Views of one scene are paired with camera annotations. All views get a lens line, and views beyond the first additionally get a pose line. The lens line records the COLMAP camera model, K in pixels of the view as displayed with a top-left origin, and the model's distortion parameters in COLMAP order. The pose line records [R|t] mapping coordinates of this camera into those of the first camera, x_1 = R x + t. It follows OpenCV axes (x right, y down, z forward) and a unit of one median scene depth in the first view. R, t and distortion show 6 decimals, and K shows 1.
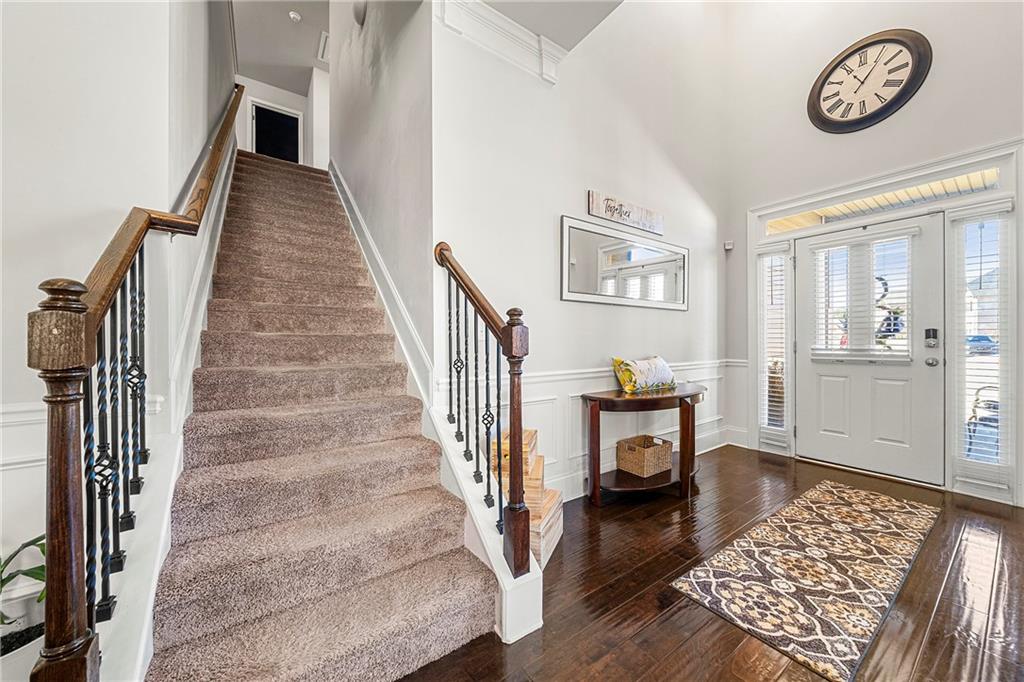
lens RADIAL K [[353.4, 0, 513.4], [0, 353.4, 339.0], [0, 0, 1]] dist [-0.005867, -0.000098]
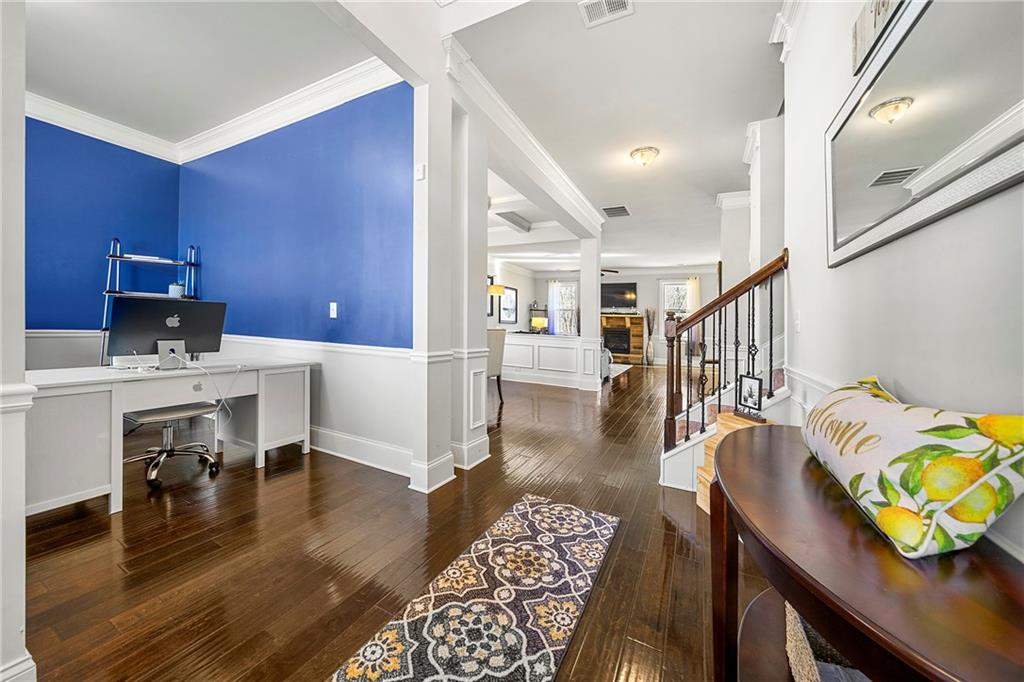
lens RADIAL K [[357.4, 0, 514.0], [0, 357.4, 334.1], [0, 0, 1]] dist [-0.000099, -0.000040]
pose [[-0.881841, -0.009636, -0.471448, 0.974638], [-0.024808, 0.999355, 0.025977, 0.004191], [0.470894, 0.034603, -0.881511, 1.347196]]
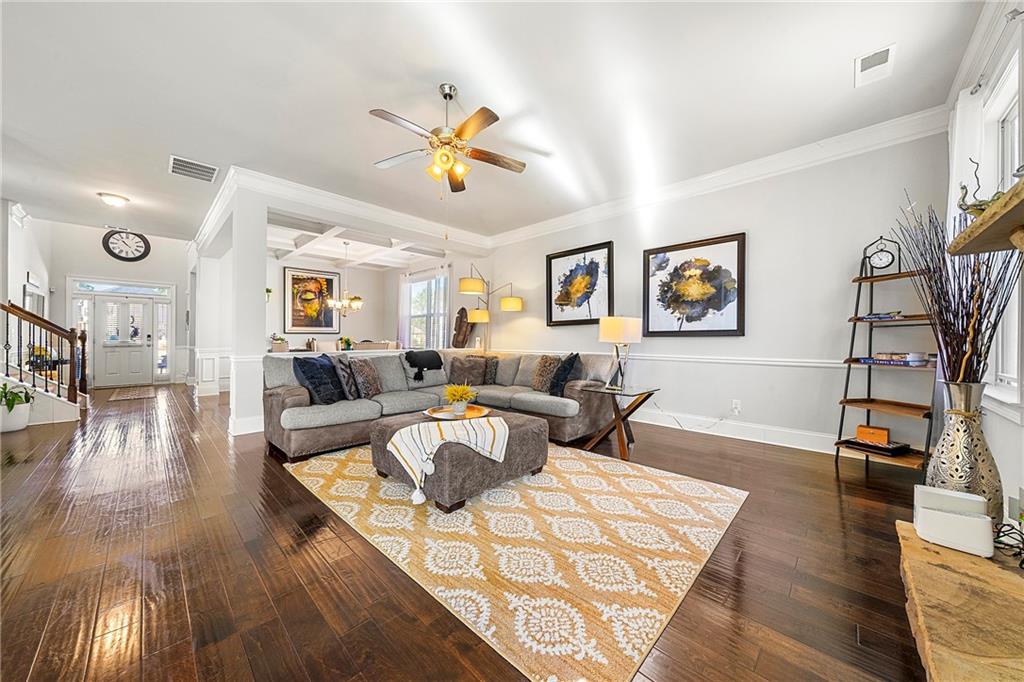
lens RADIAL K [[353.4, 0, 513.4], [0, 353.4, 339.0], [0, 0, 1]] dist [-0.005867, -0.000098]
pose [[-0.202928, 0.005183, 0.979180, -3.008816], [-0.004369, 0.999971, -0.006199, 0.016877], [-0.979184, -0.005536, -0.202899, -1.845441]]
